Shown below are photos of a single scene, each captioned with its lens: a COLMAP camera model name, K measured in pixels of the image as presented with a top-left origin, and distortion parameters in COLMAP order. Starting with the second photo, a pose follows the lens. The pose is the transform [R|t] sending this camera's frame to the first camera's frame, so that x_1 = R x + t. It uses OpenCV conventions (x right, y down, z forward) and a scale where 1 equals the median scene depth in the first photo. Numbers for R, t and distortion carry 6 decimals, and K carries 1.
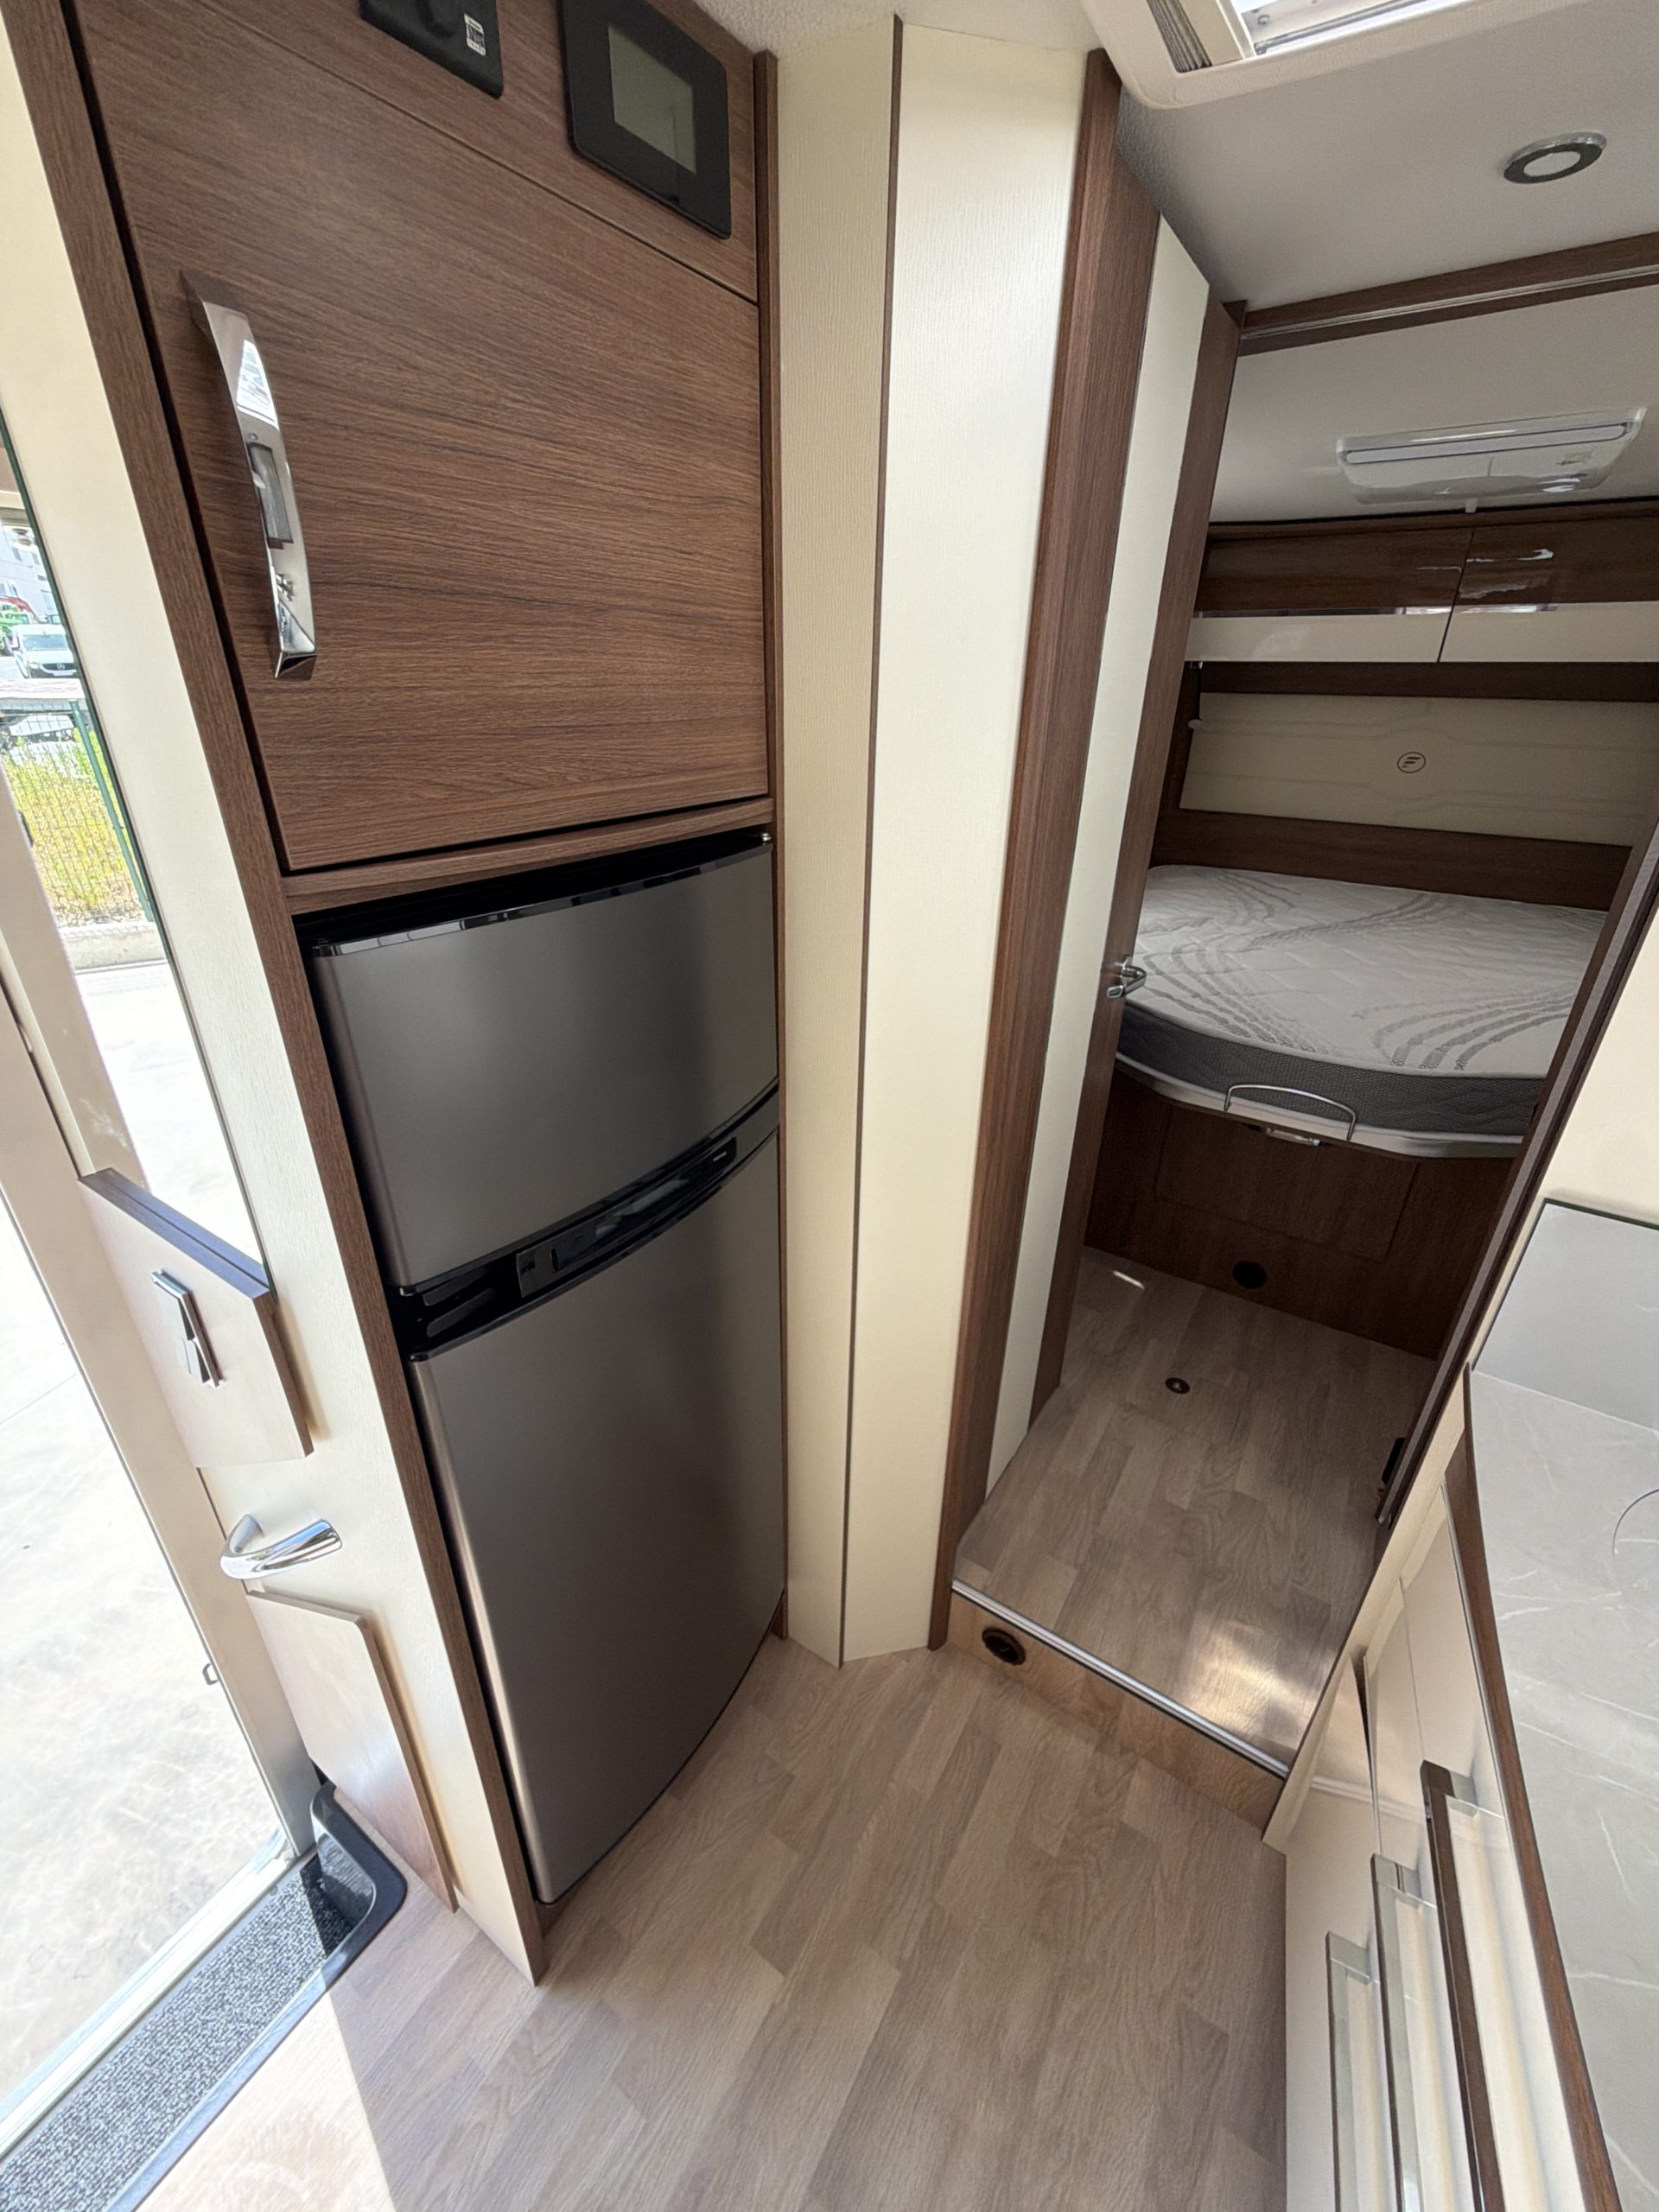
lens RADIAL K [[885.4, 0, 827.7], [0, 885.4, 1105.1], [0, 0, 1]] dist [-0.001050, 0.000518]
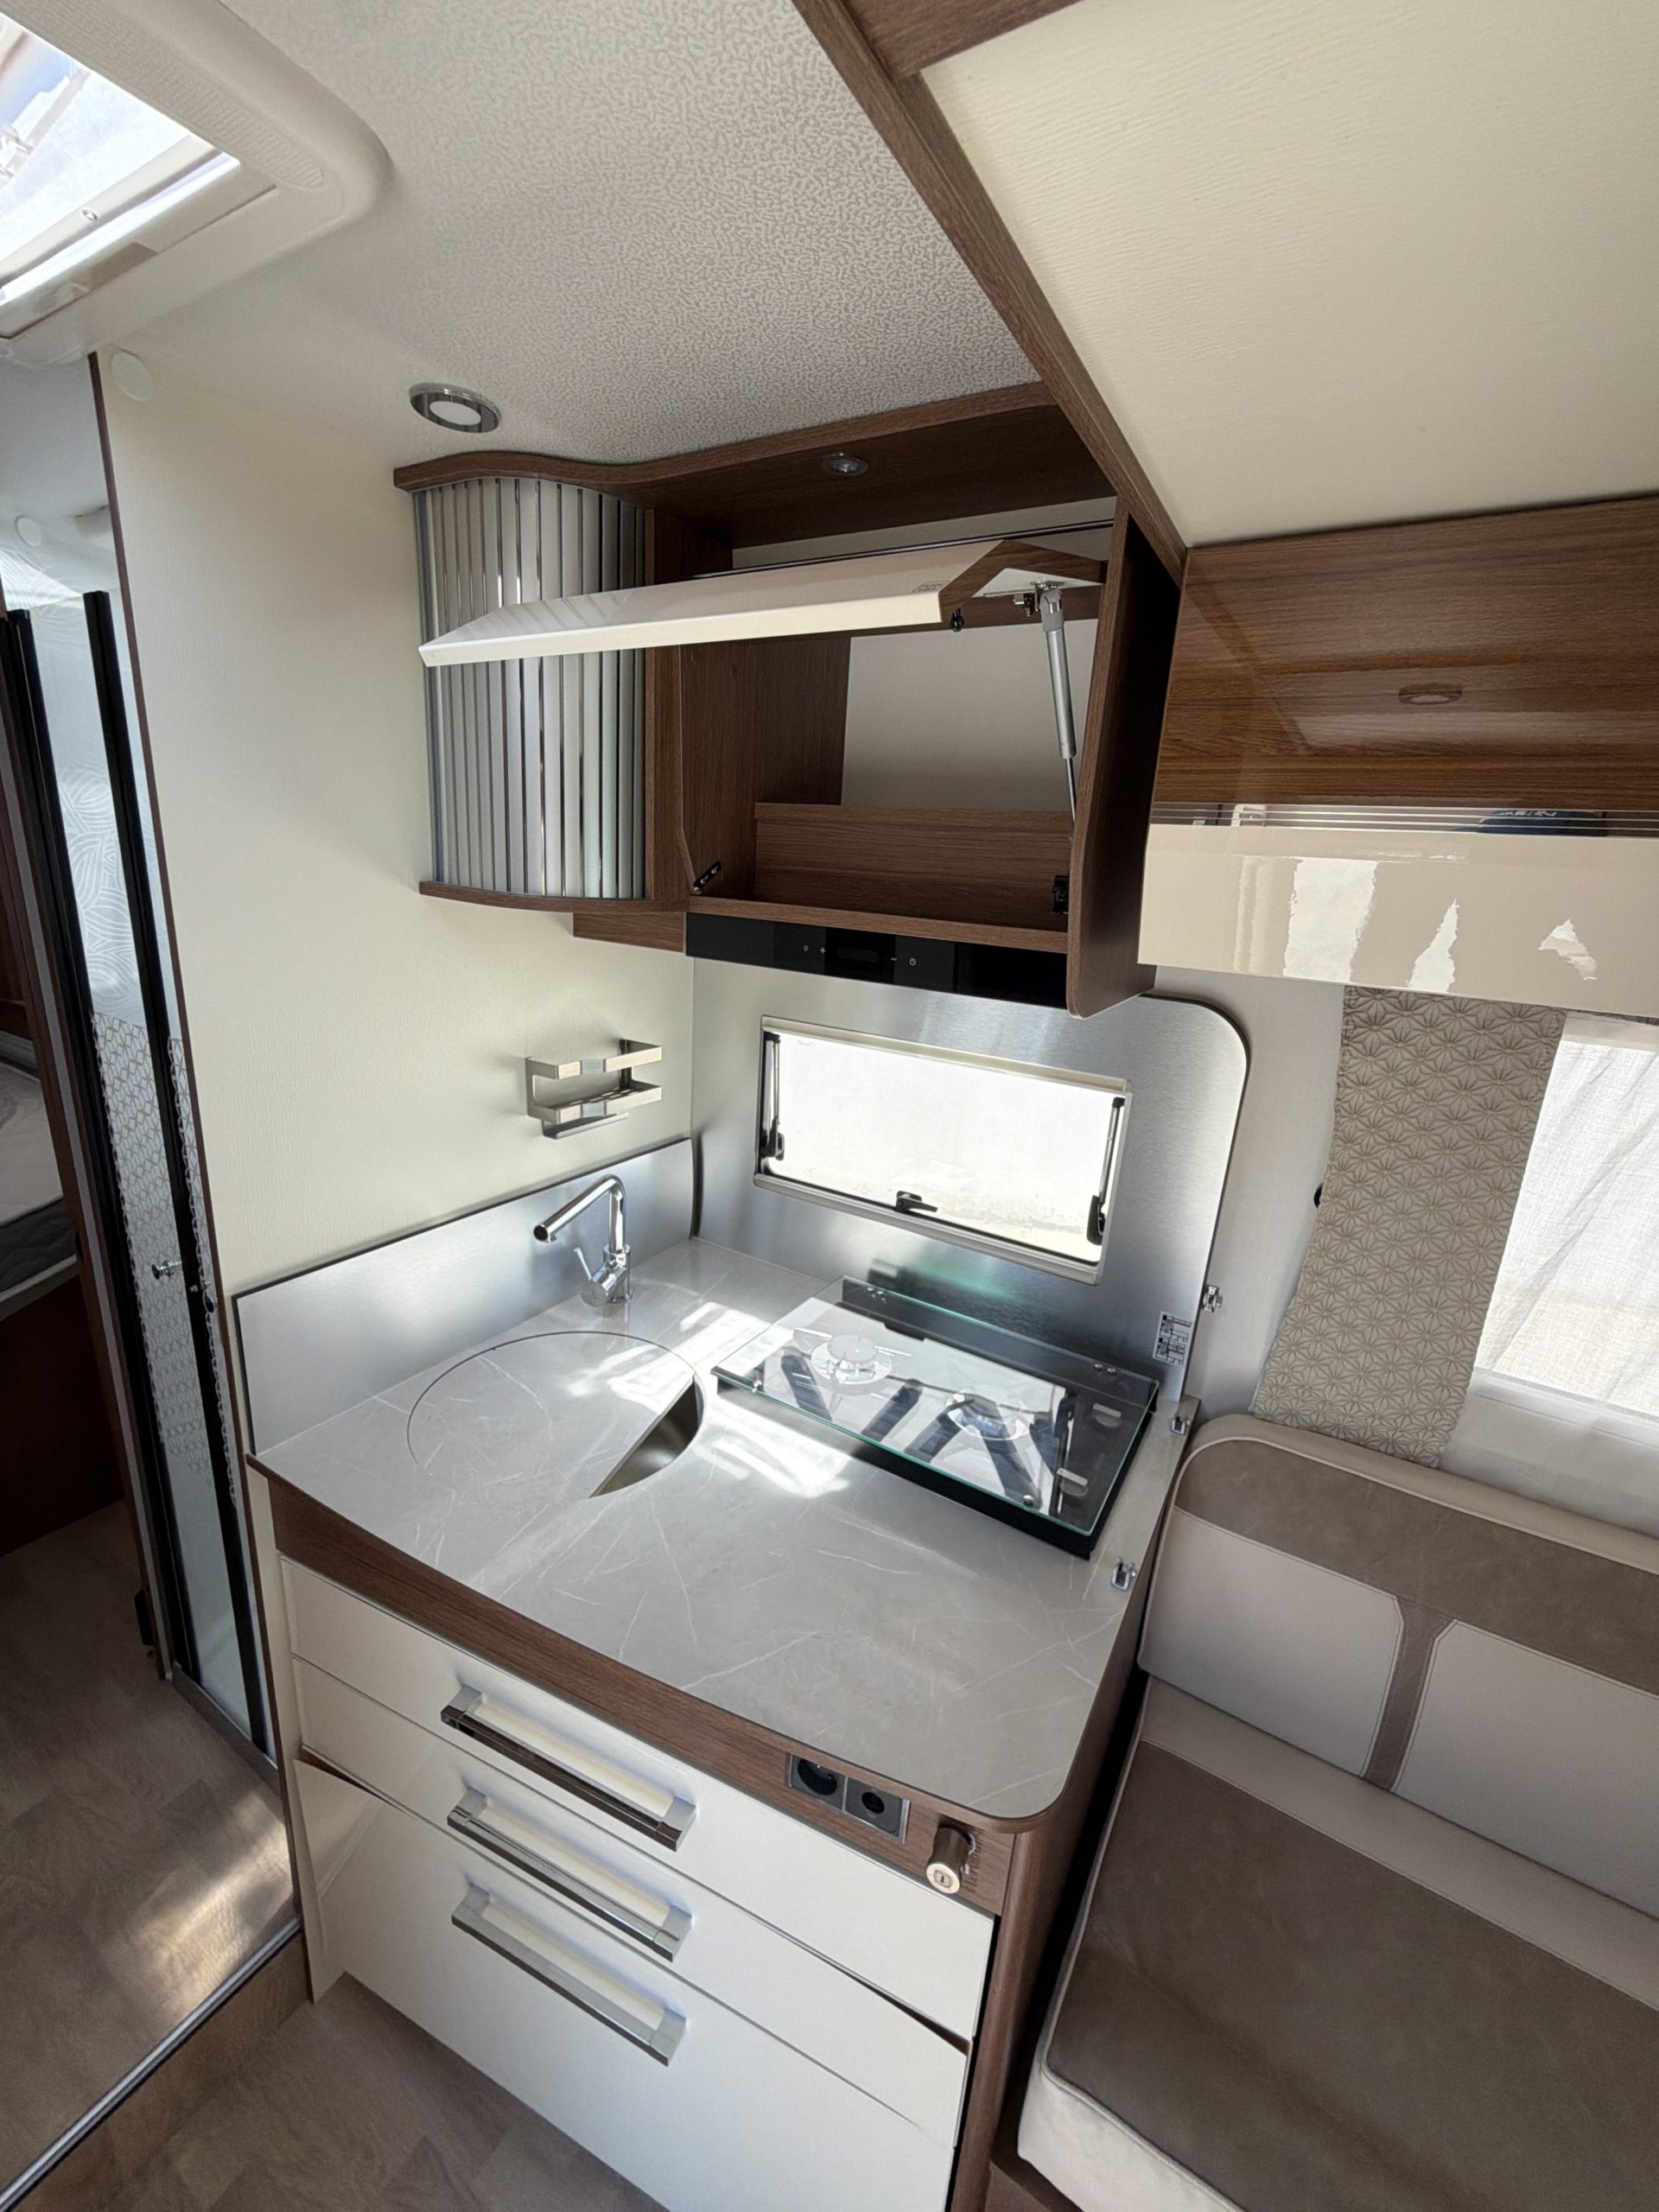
lens RADIAL K [[885.4, 0, 825.9], [0, 885.4, 1105.5], [0, 0, 1]] dist [-0.001050, 0.000518]
pose [[-0.026897, -0.286324, 0.957755, -0.146958], [0.377241, 0.884352, 0.274974, -0.079062], [-0.925724, 0.368701, 0.084227, 0.032960]]
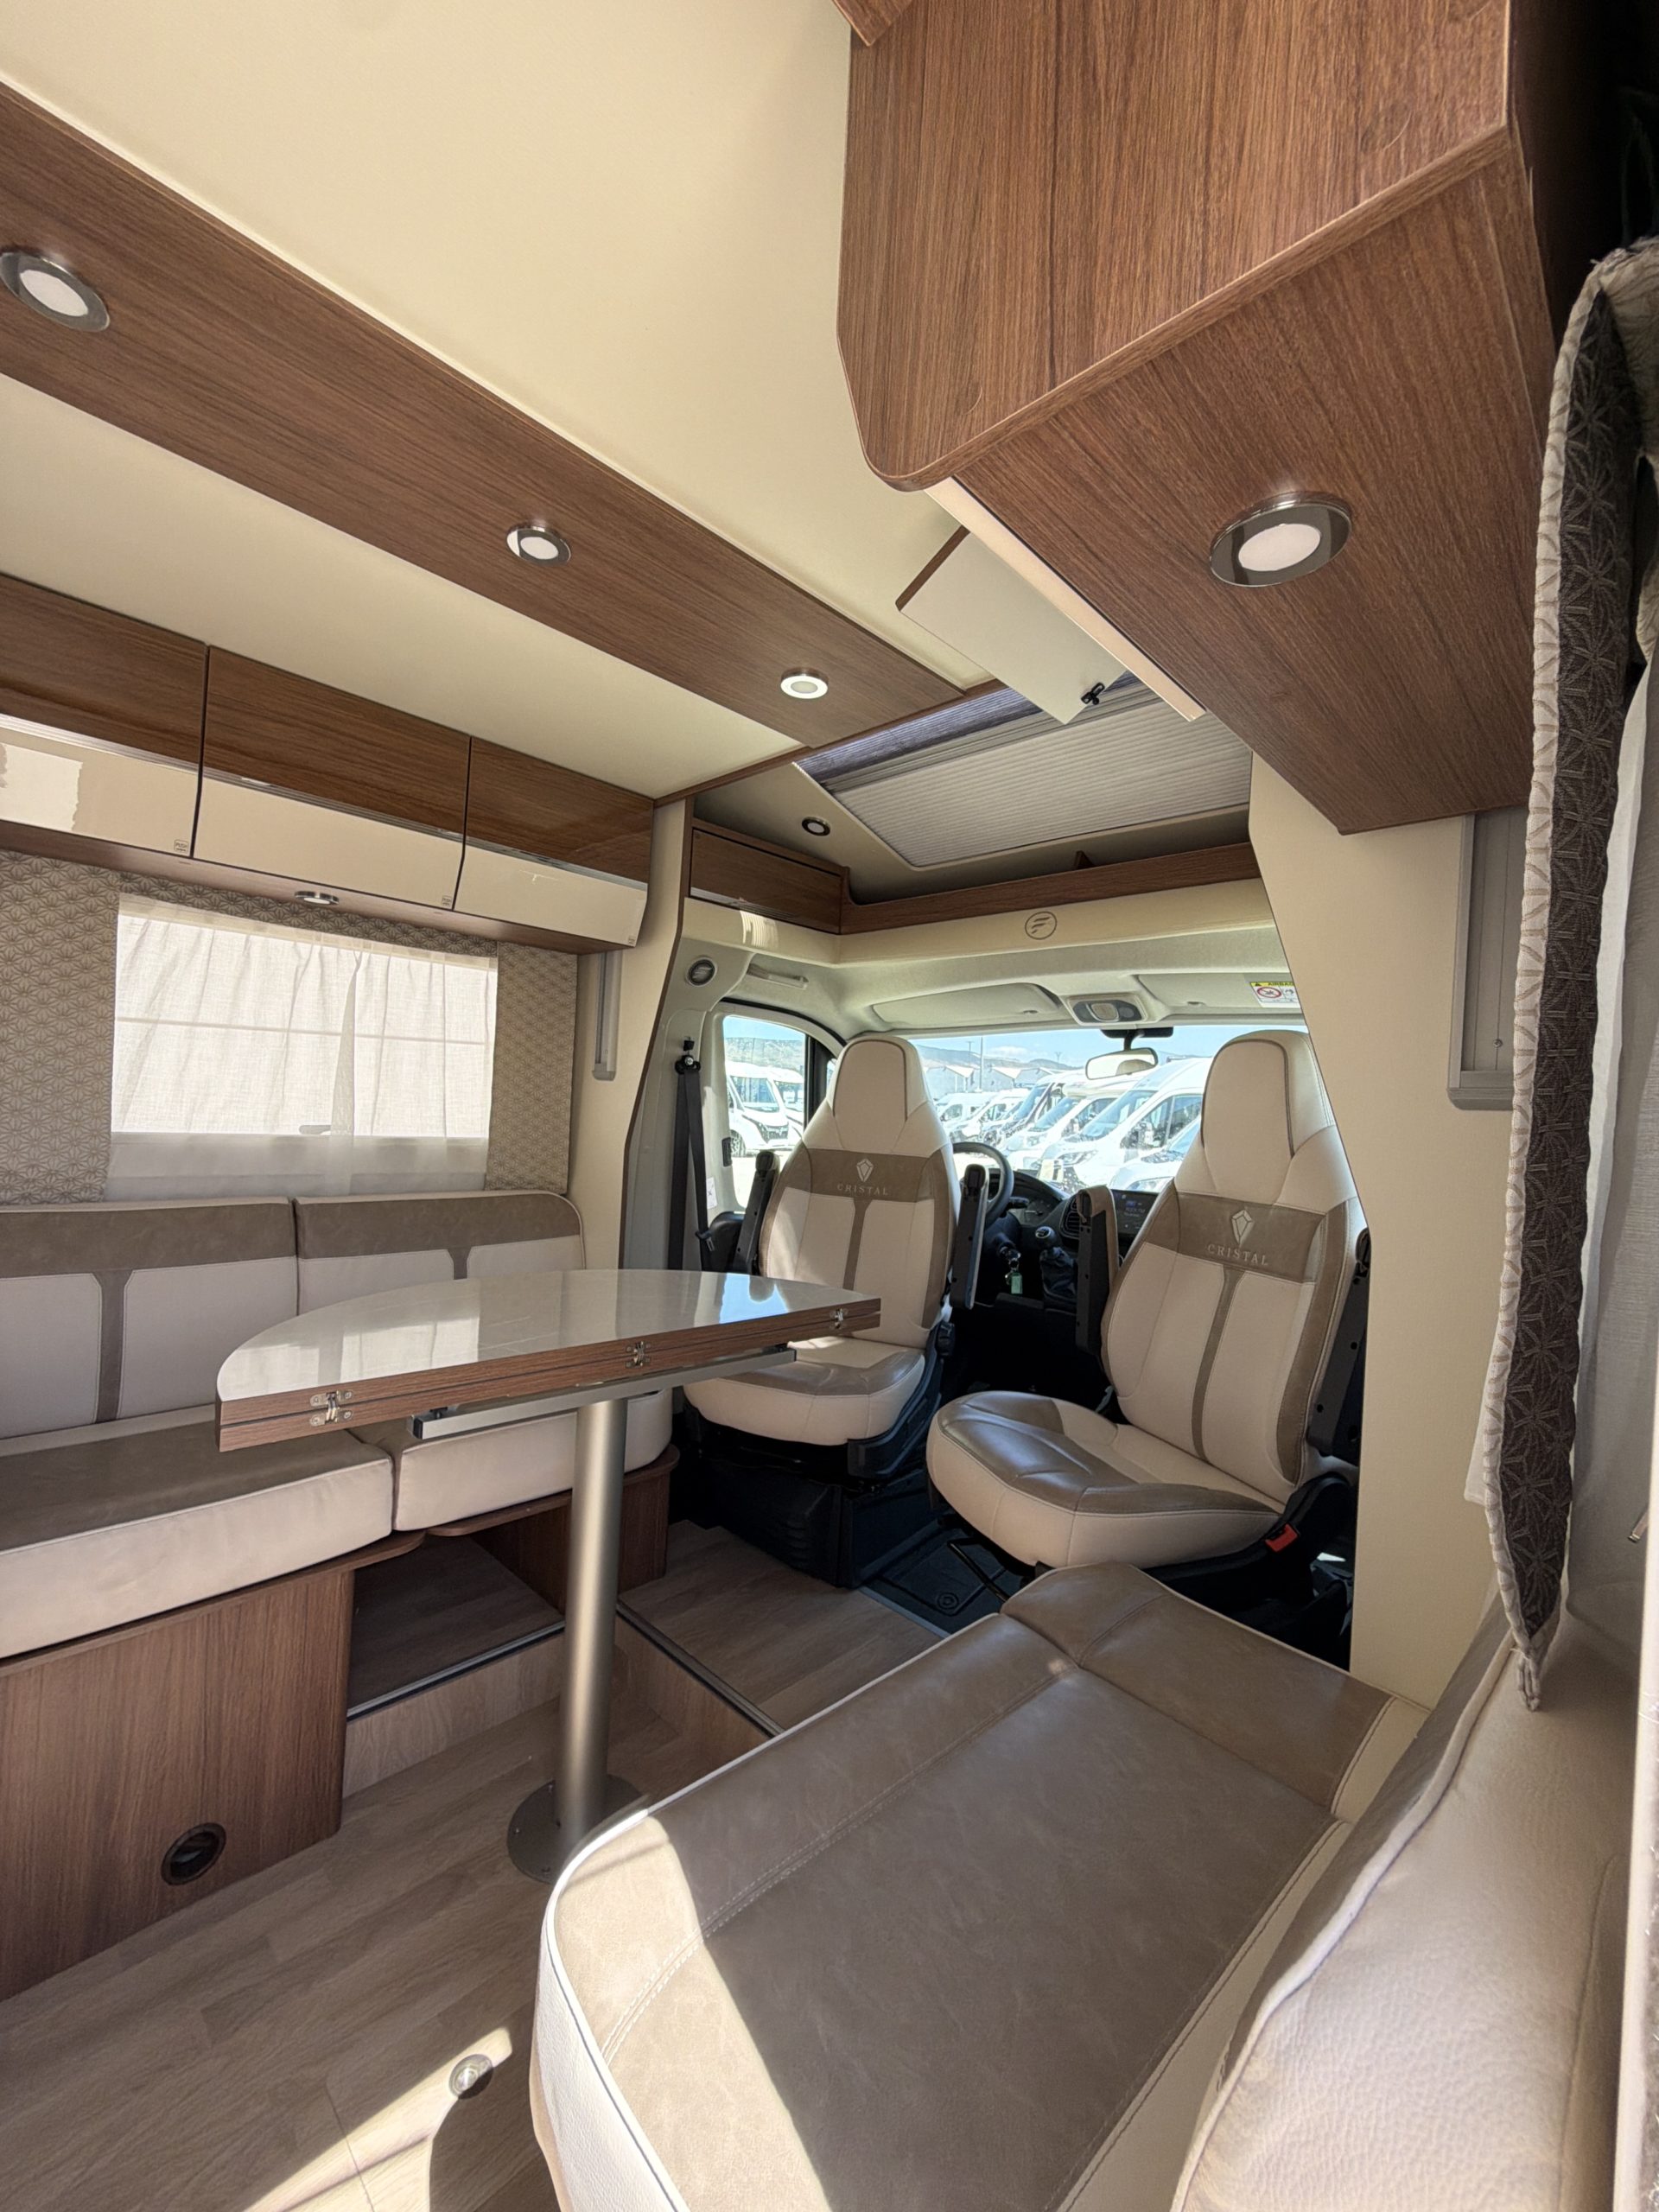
lens RADIAL K [[885.4, 0, 829.2], [0, 885.4, 1107.1], [0, 0, 1]] dist [-0.001050, 0.000518]
pose [[-0.978163, -0.072519, 0.194777, -0.632070], [0.017352, 0.905386, 0.424234, 0.015673], [-0.207114, 0.418350, -0.884357, 0.470420]]
